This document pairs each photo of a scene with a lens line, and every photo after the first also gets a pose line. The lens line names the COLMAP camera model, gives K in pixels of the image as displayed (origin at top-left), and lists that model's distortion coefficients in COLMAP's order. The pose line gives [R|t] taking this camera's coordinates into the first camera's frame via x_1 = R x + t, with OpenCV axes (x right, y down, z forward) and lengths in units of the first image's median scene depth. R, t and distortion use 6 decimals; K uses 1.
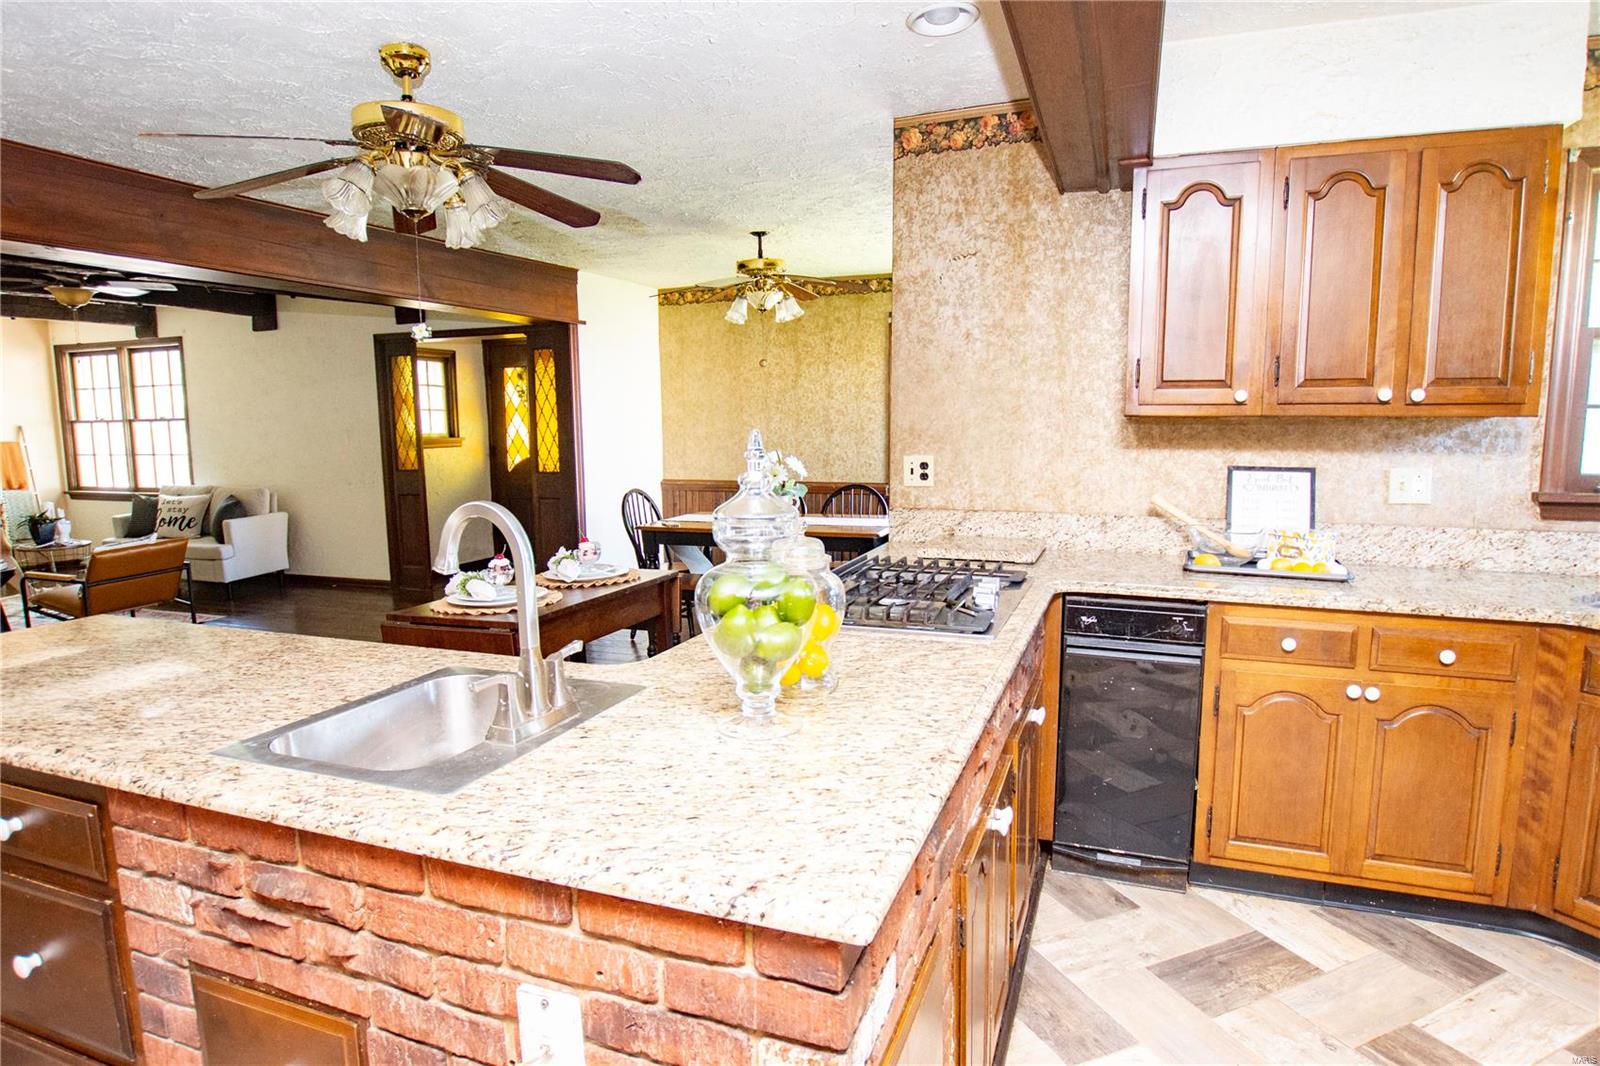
lens RADIAL K [[888.6, 0, 804.9], [0, 888.6, 535.0], [0, 0, 1]] dist [-0.023362, -0.000327]
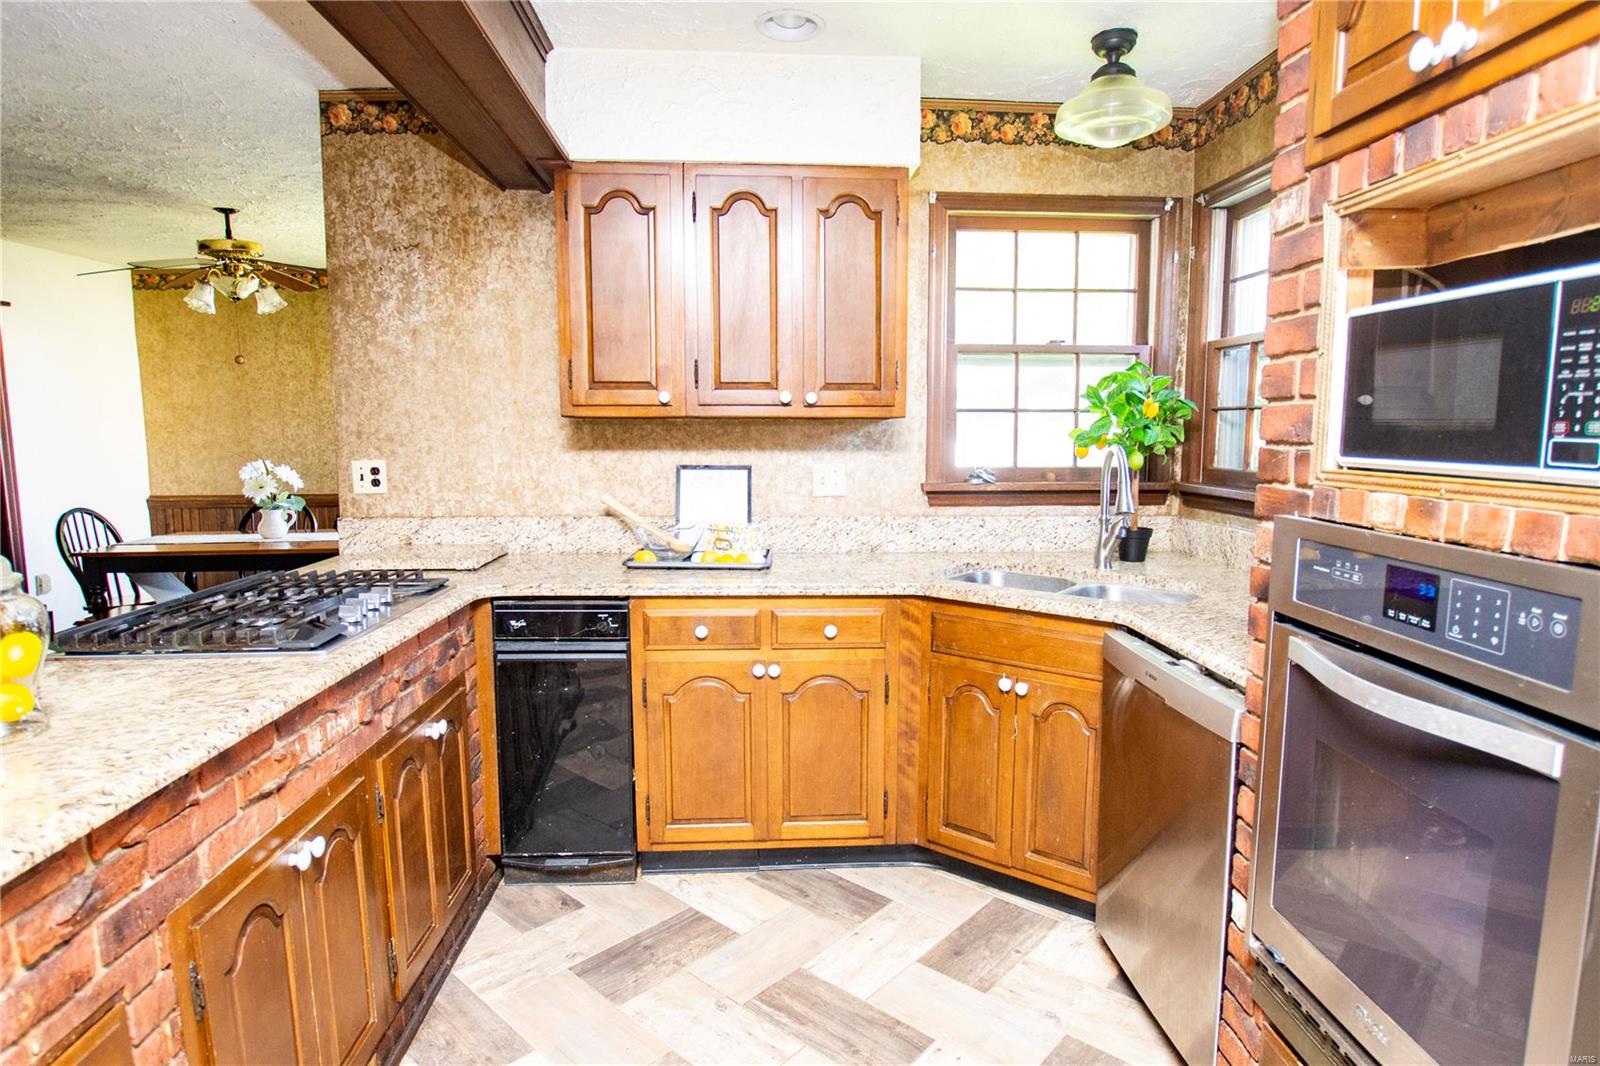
lens RADIAL K [[888.6, 0, 804.9], [0, 888.6, 535.0], [0, 0, 1]] dist [-0.023362, -0.000327]
pose [[0.915874, -0.044480, 0.398994, 0.218274], [0.048328, 0.998831, 0.000414, 0.012392], [-0.398546, 0.018903, 0.916953, -0.025352]]
